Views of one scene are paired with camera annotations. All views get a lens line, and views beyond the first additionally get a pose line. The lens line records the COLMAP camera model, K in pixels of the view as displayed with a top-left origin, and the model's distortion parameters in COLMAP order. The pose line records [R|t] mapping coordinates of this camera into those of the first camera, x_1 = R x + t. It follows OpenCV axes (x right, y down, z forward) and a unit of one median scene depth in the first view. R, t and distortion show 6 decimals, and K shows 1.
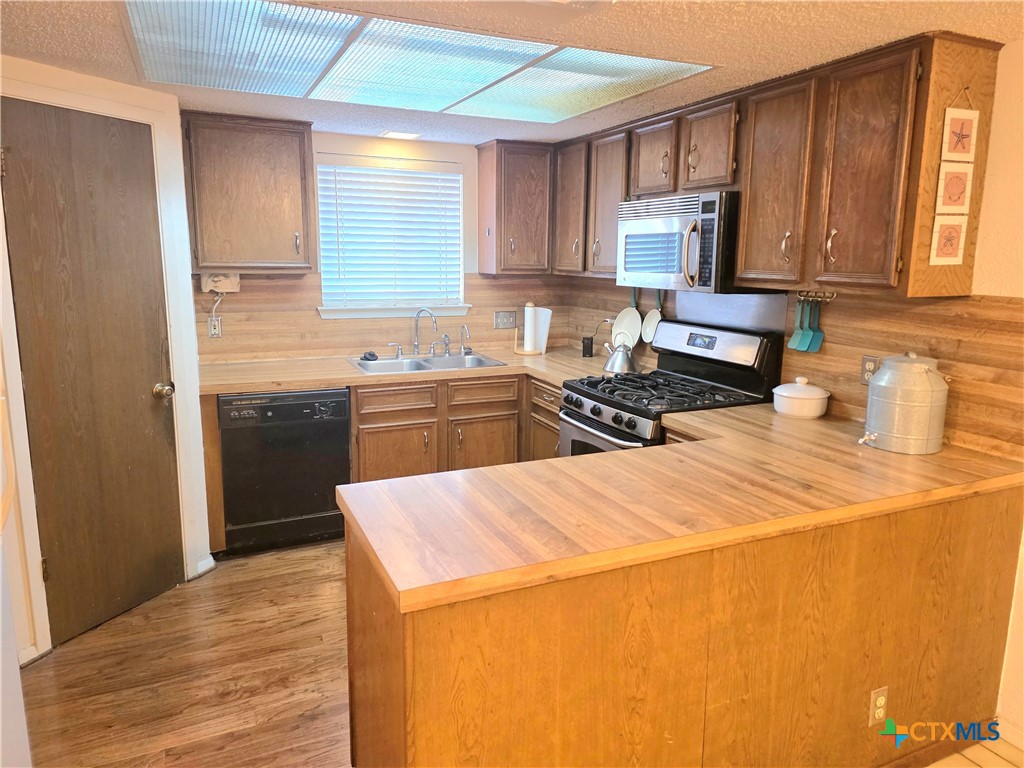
lens RADIAL K [[683.4, 0, 513.0], [0, 683.4, 387.1], [0, 0, 1]] dist [0.043608, -0.022079]
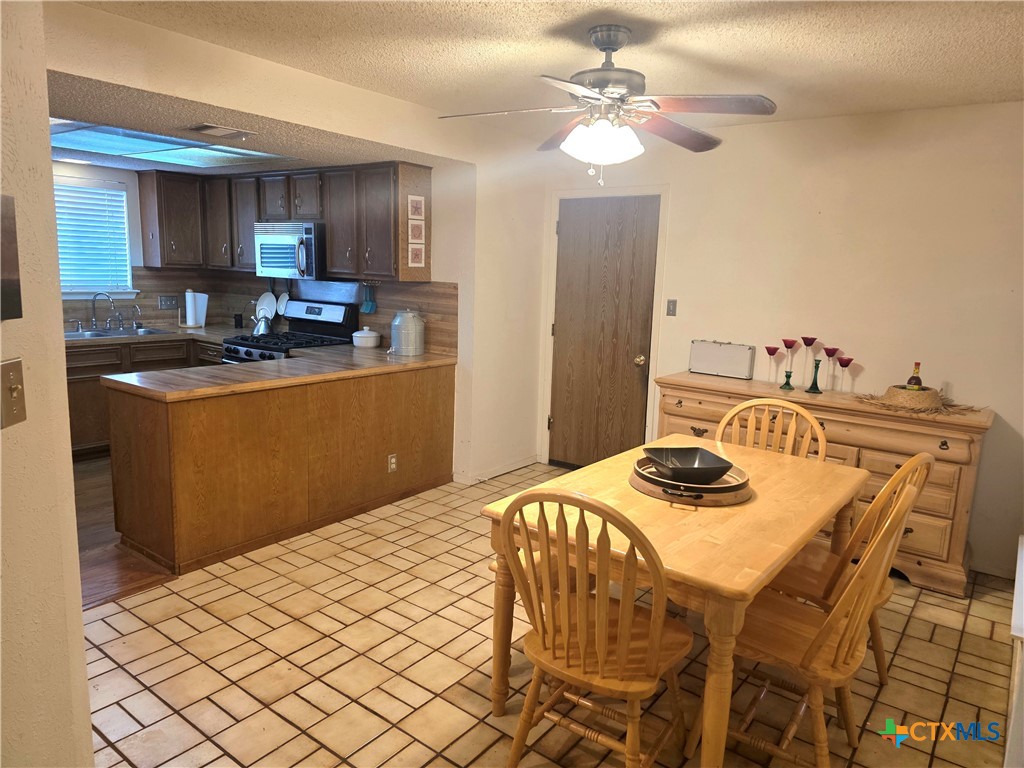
lens RADIAL K [[683.4, 0, 522.3], [0, 683.4, 385.3], [0, 0, 1]] dist [0.043608, -0.022079]
pose [[0.874133, -0.060920, 0.481851, -0.102432], [0.065204, 0.997841, 0.007869, 0.145145], [-0.481290, 0.024541, 0.876218, -0.751394]]
